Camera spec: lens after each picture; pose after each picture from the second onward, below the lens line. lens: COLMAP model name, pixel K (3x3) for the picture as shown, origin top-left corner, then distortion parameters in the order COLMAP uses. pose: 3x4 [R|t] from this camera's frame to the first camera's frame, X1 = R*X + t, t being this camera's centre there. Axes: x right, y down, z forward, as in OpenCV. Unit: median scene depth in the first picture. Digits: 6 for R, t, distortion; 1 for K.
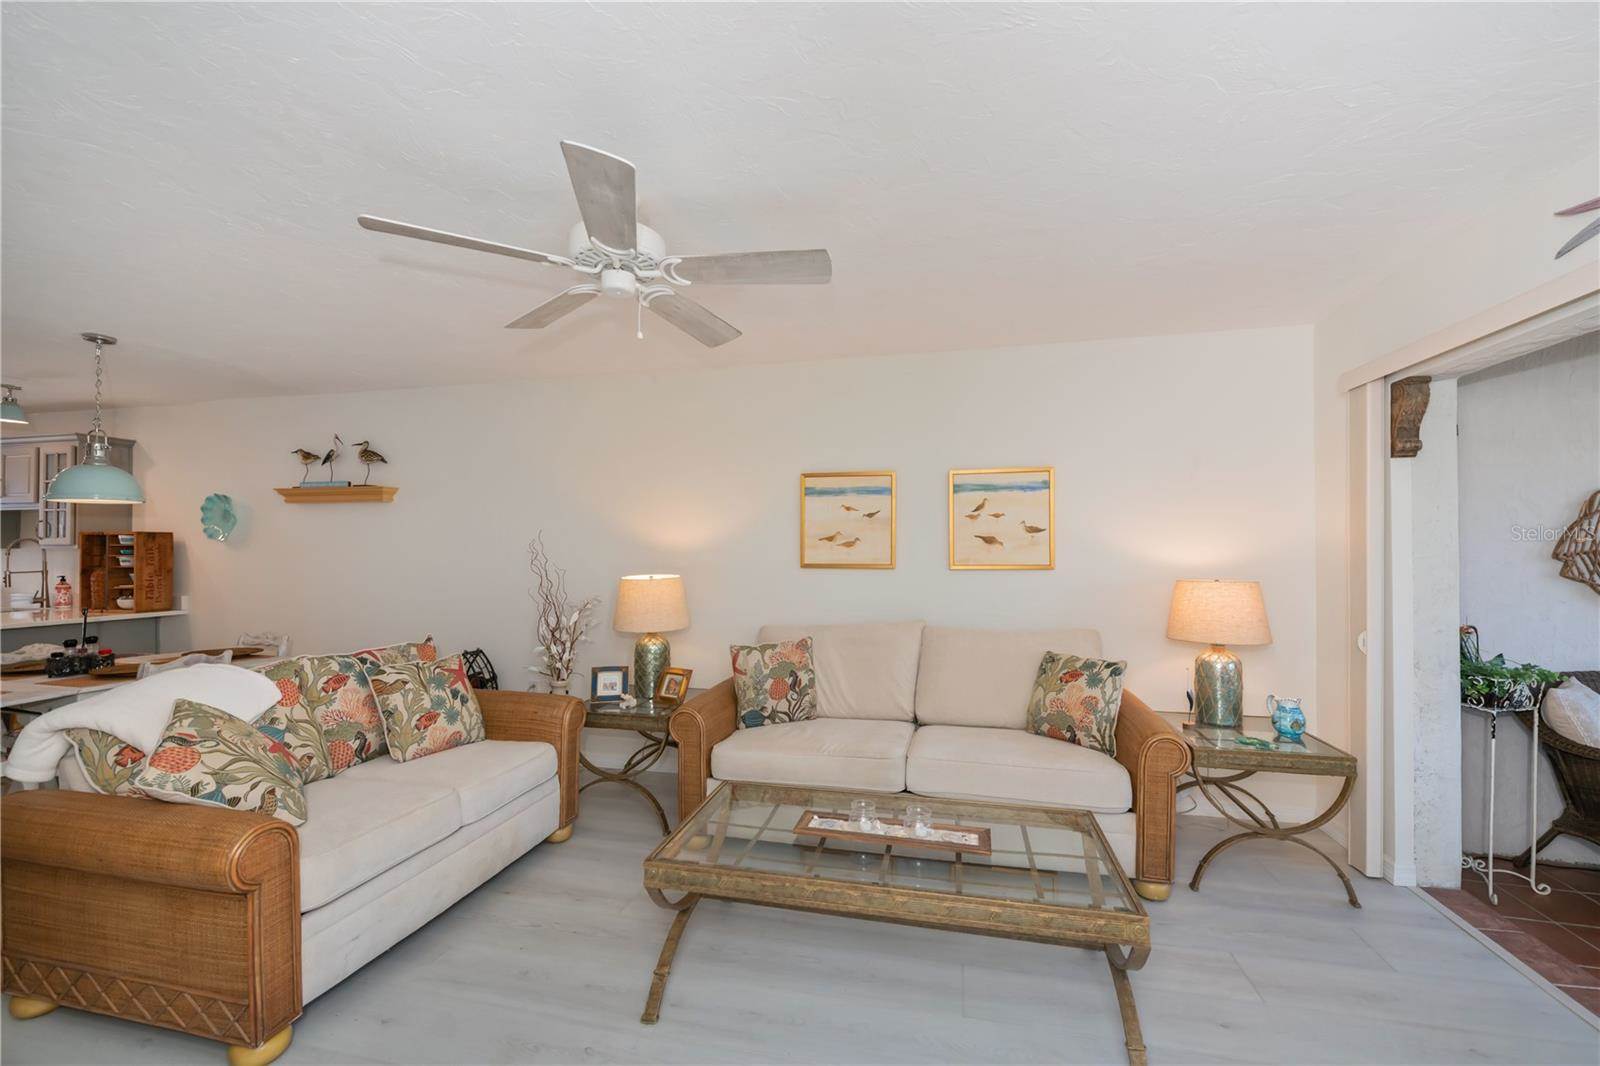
lens RADIAL K [[643.4, 0, 806.7], [0, 643.4, 546.4], [0, 0, 1]] dist [0.000297, -0.002878]
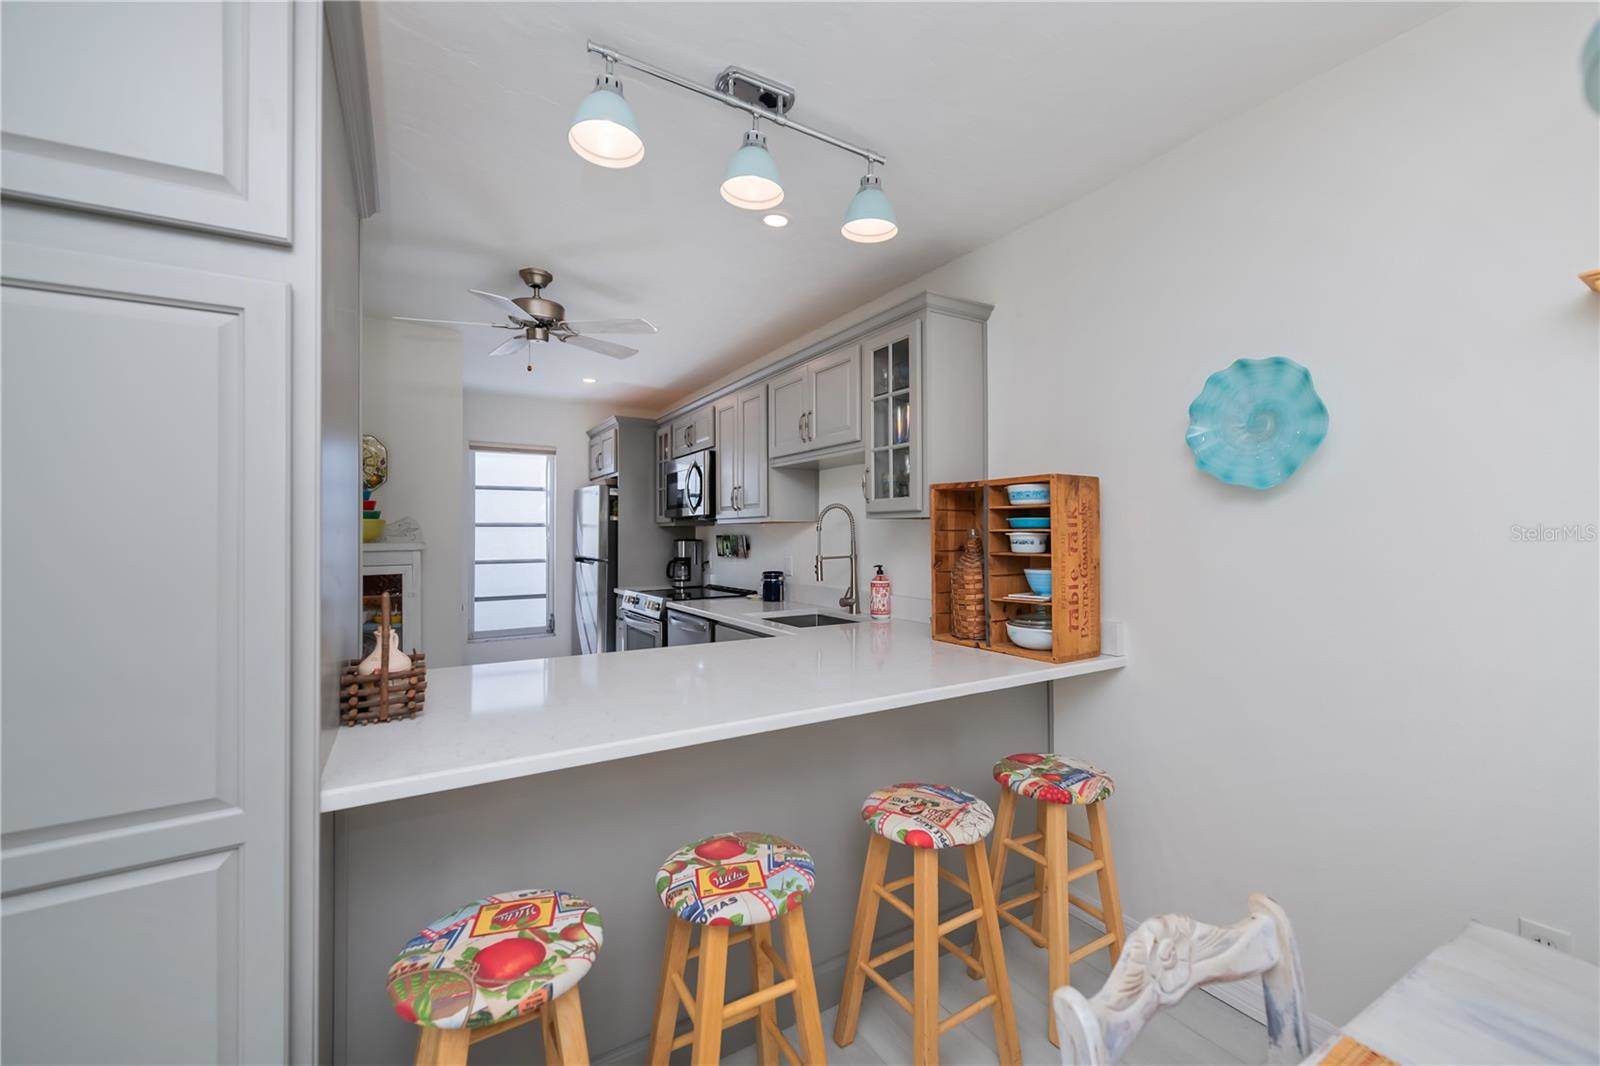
lens RADIAL K [[643.4, 0, 804.0], [0, 643.4, 527.9], [0, 0, 1]] dist [0.000297, -0.002878]
pose [[0.703774, -0.006340, -0.710396, -1.111797], [0.005119, 0.999979, -0.003853, 0.018596], [0.710406, -0.000925, 0.703792, 0.746565]]
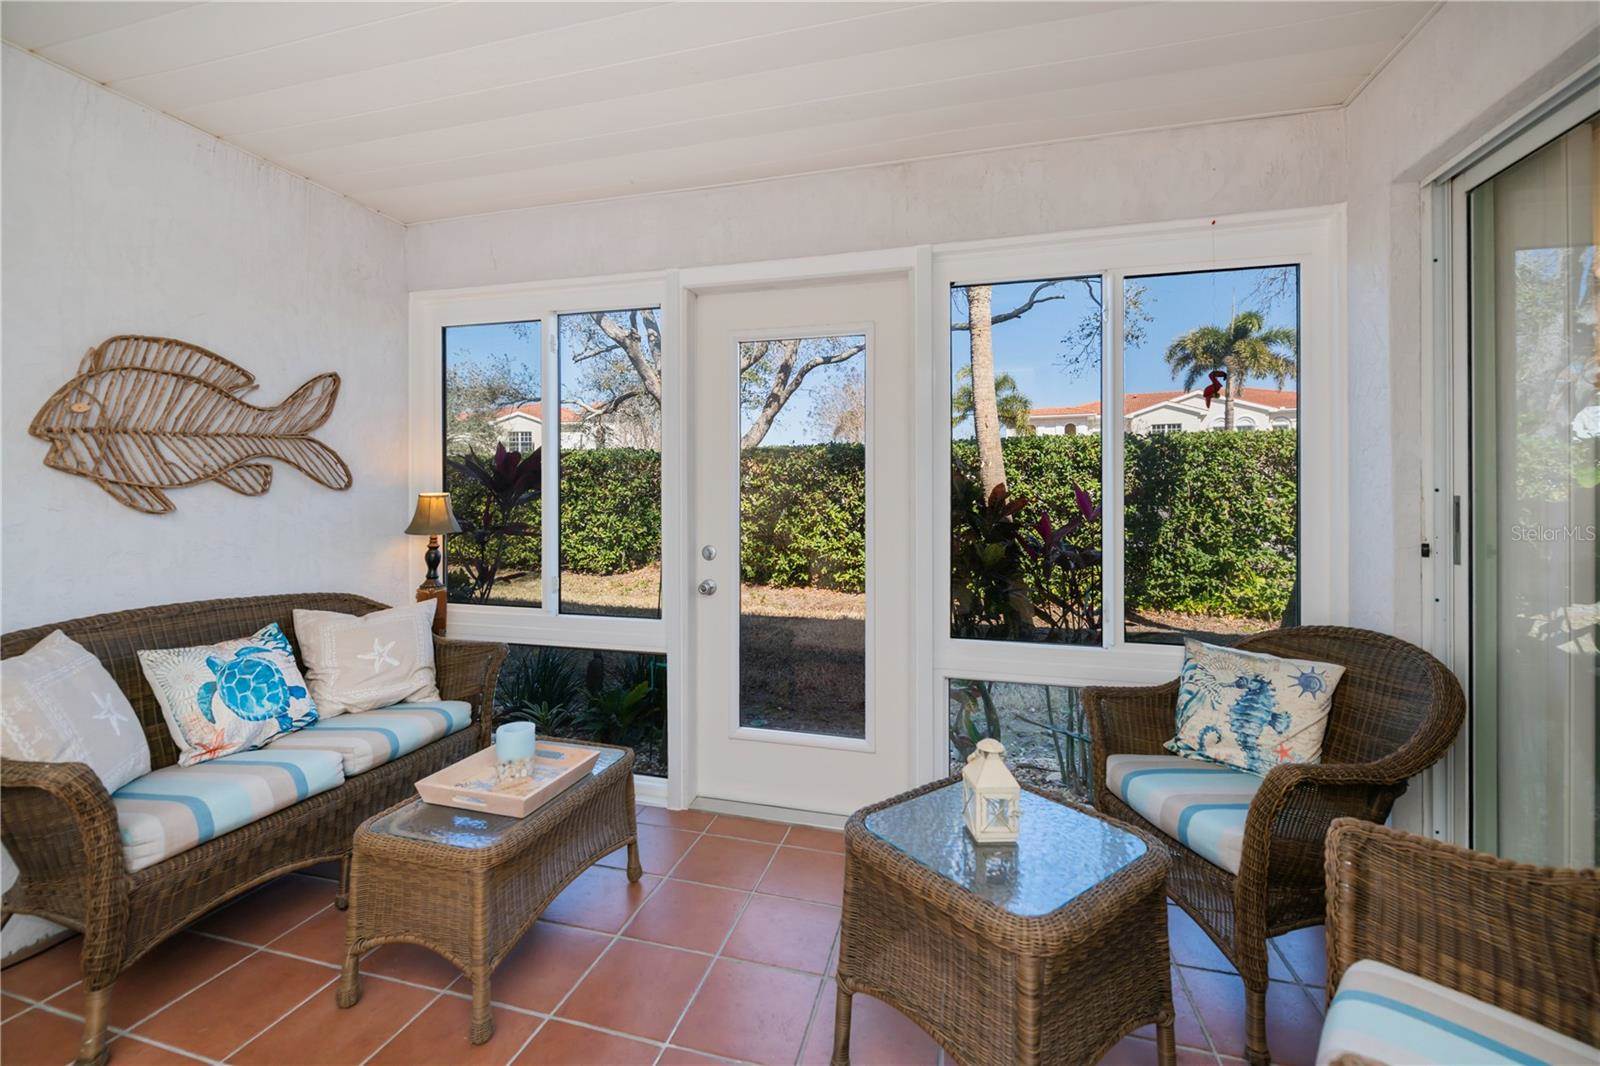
lens RADIAL K [[643.4, 0, 814.3], [0, 643.4, 495.0], [0, 0, 1]] dist [0.000297, -0.002878]
pose [[0.013014, 0.003839, 0.999908, 0.479215], [-0.001223, 0.999992, -0.003823, 0.061077], [-0.999915, -0.001173, 0.013019, 0.220826]]
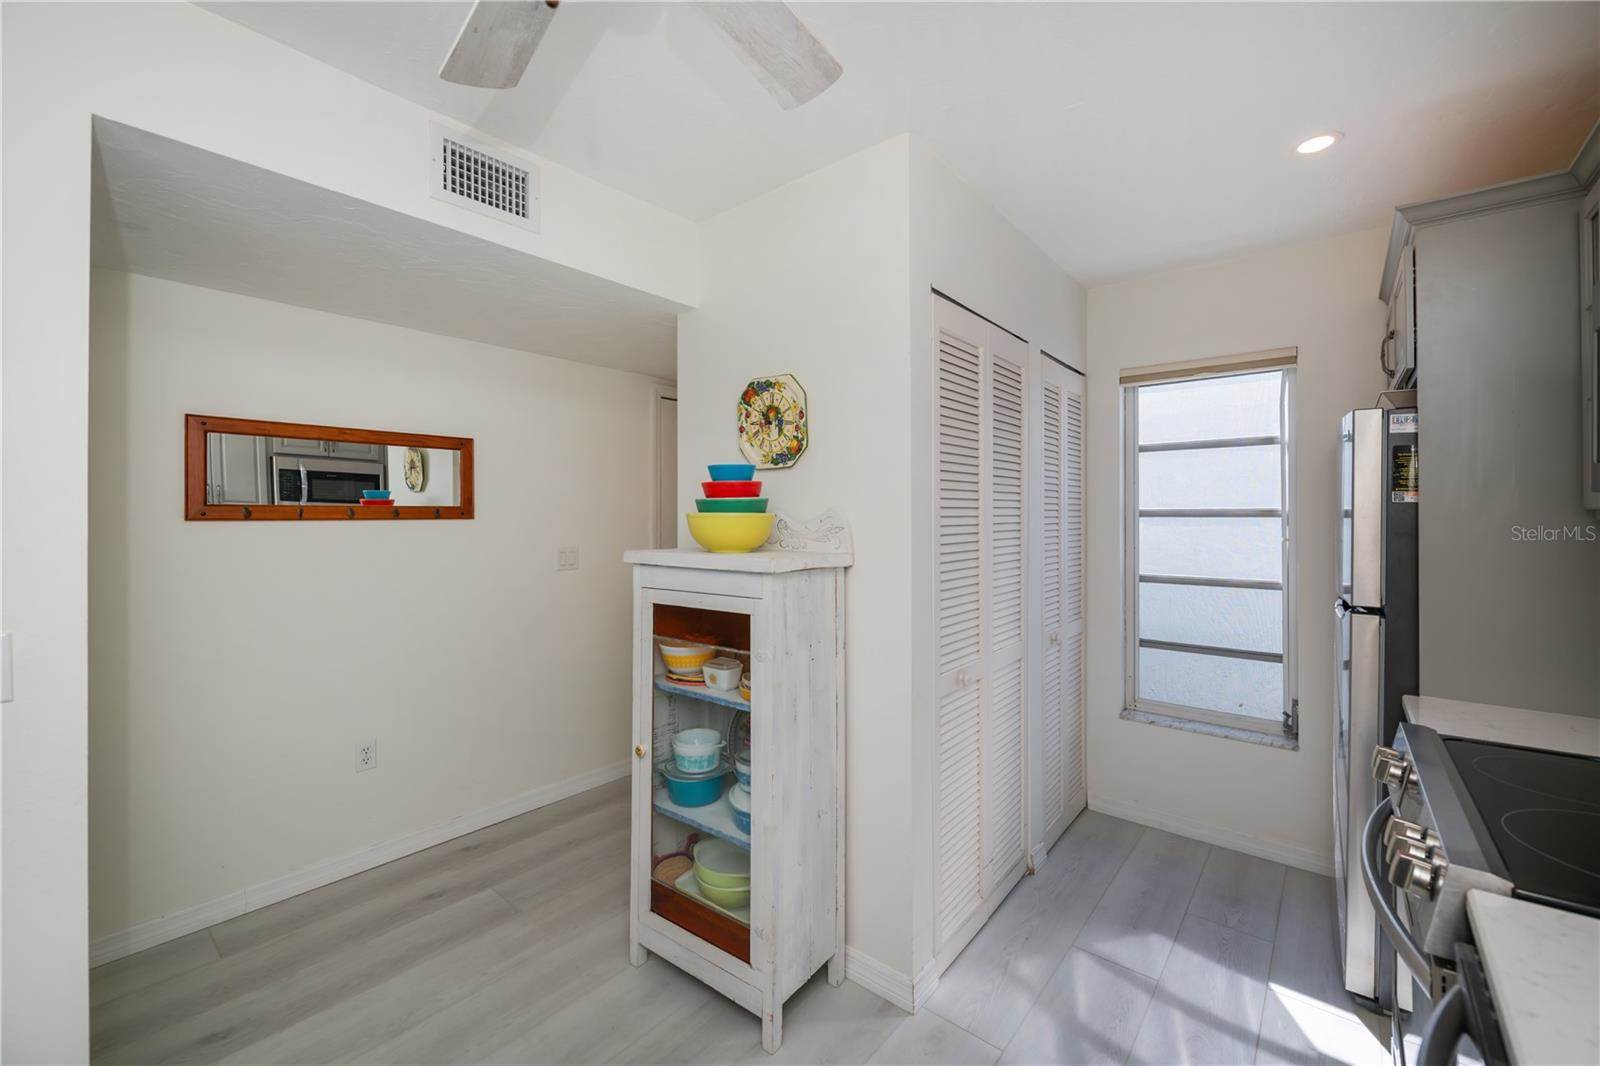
lens RADIAL K [[643.4, 0, 810.9], [0, 643.4, 511.5], [0, 0, 1]] dist [0.000297, -0.002878]
pose [[-0.440814, -0.003838, -0.897590, -1.731554], [0.005479, 0.999961, -0.006966, 0.002769], [0.897582, -0.007989, -0.440776, 1.232564]]
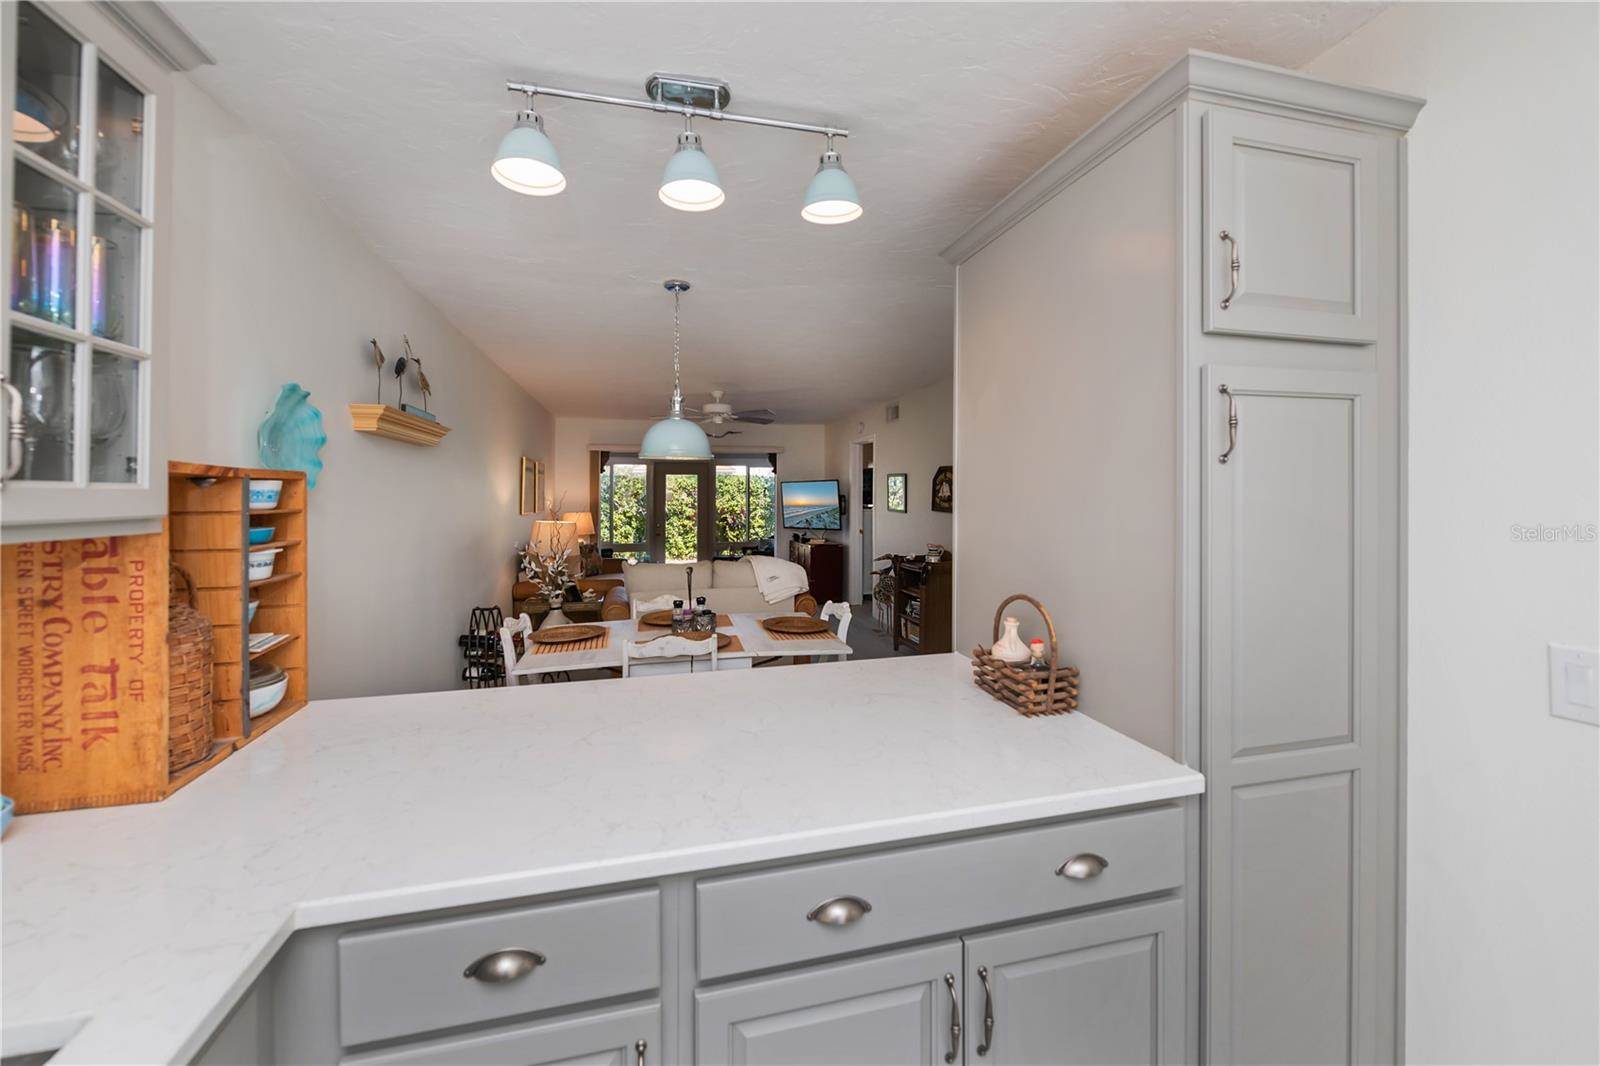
lens RADIAL K [[643.4, 0, 803.6], [0, 643.4, 495.6], [0, 0, 1]] dist [0.000297, -0.002878]
pose [[-0.461140, 0.004752, 0.887315, -1.898945], [0.005588, 0.999981, -0.002451, -0.009017], [-0.887310, 0.003828, -0.461158, 1.184260]]
